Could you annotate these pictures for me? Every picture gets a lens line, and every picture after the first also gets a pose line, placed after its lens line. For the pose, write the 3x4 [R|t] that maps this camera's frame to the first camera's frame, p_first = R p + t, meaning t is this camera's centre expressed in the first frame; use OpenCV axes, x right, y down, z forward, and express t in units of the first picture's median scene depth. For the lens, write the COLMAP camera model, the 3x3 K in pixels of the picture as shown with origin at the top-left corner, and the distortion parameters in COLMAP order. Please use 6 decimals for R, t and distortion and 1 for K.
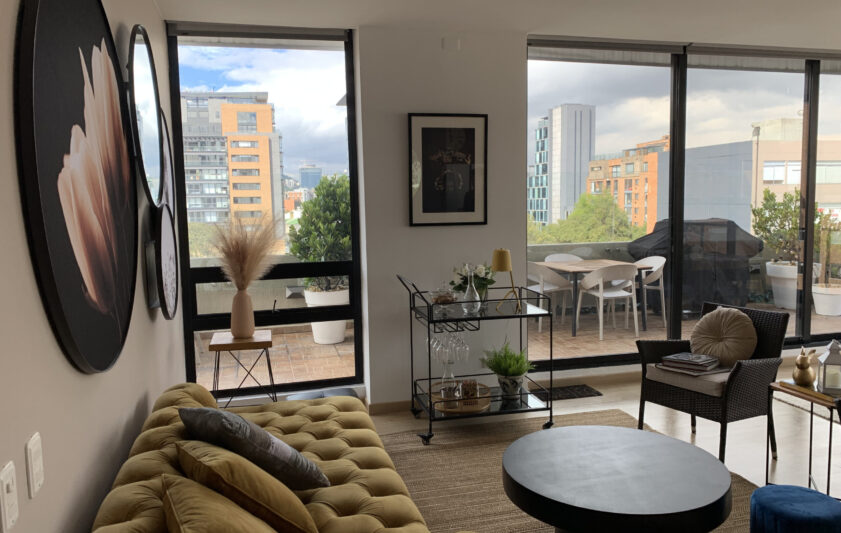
lens RADIAL K [[639.3, 0, 419.2], [0, 639.3, 264.0], [0, 0, 1]] dist [0.049039, -0.053741]
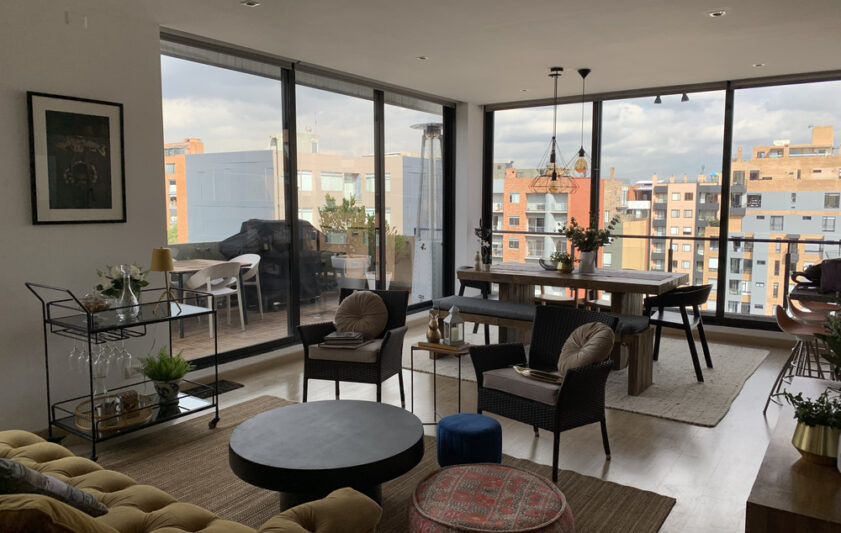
lens RADIAL K [[639.3, 0, 422.2], [0, 639.3, 265.5], [0, 0, 1]] dist [0.049039, -0.053741]
pose [[0.758476, -0.048111, 0.649922, -0.187694], [0.048990, 0.998659, 0.016754, 0.005583], [-0.649857, 0.019132, 0.759816, 0.016933]]
